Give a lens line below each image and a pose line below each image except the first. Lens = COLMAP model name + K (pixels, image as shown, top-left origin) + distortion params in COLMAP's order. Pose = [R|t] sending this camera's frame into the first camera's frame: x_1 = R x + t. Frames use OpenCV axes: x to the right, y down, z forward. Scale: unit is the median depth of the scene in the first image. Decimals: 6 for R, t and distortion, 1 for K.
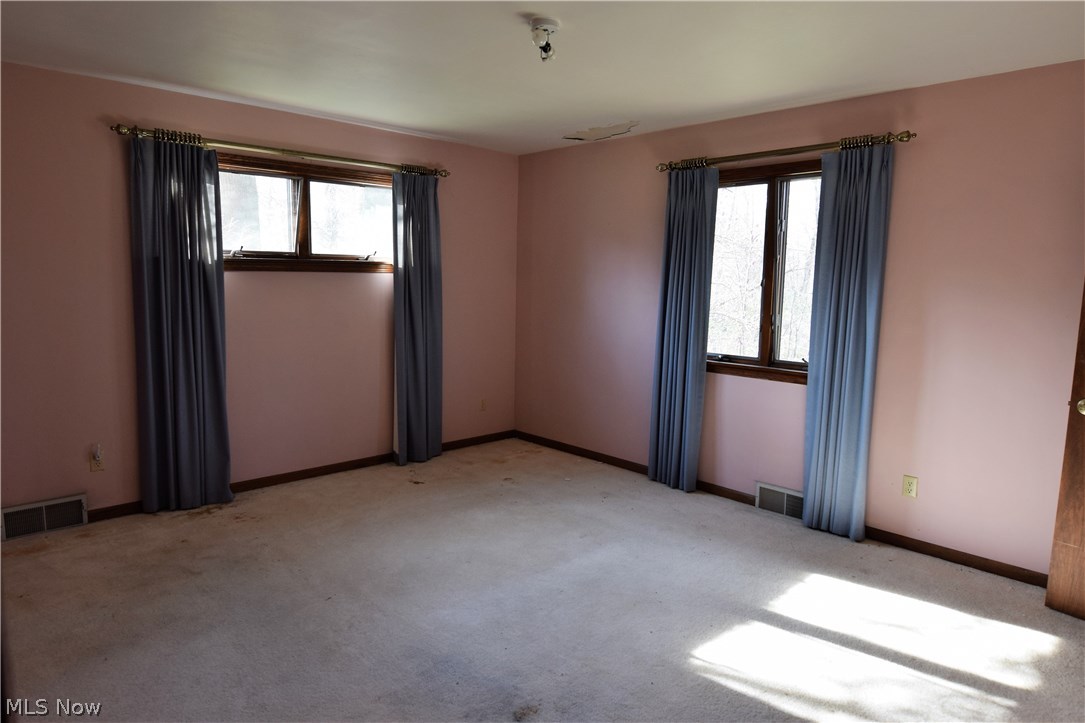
lens RADIAL K [[661.9, 0, 538.0], [0, 661.9, 362.7], [0, 0, 1]] dist [-0.006084, -0.002141]
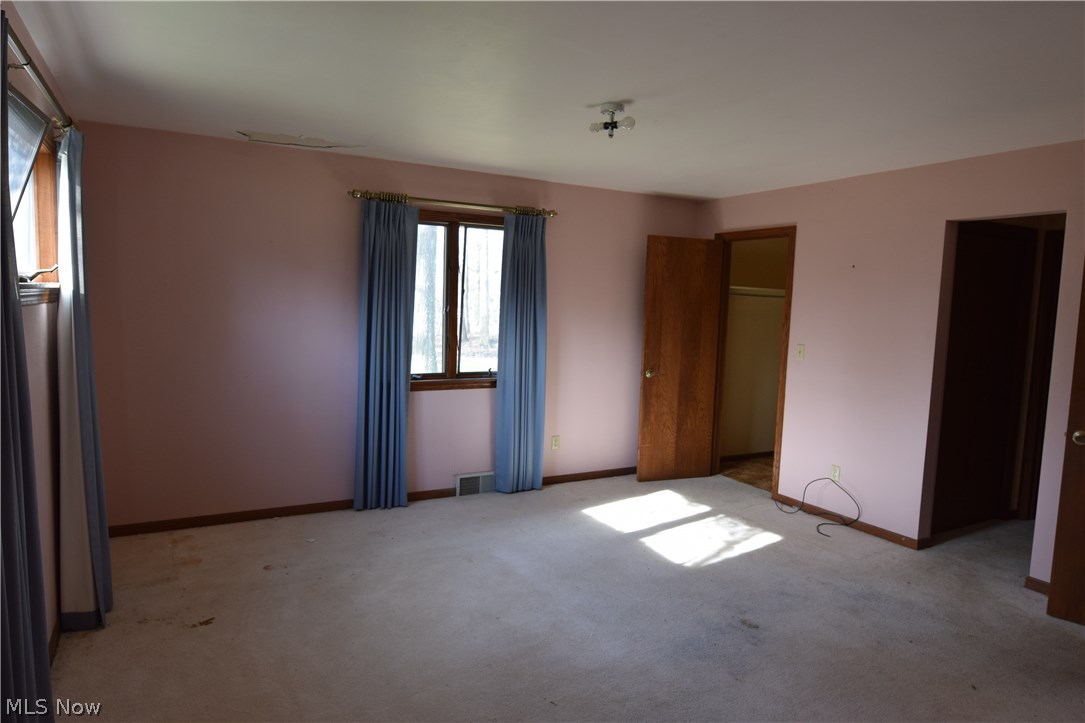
lens RADIAL K [[661.9, 0, 538.0], [0, 661.9, 362.7], [0, 0, 1]] dist [-0.006084, -0.002141]
pose [[0.248900, -0.101435, 0.963203, -0.774120], [0.095508, 0.992224, 0.079811, -0.105056], [-0.963809, 0.072129, 0.256652, 0.540922]]
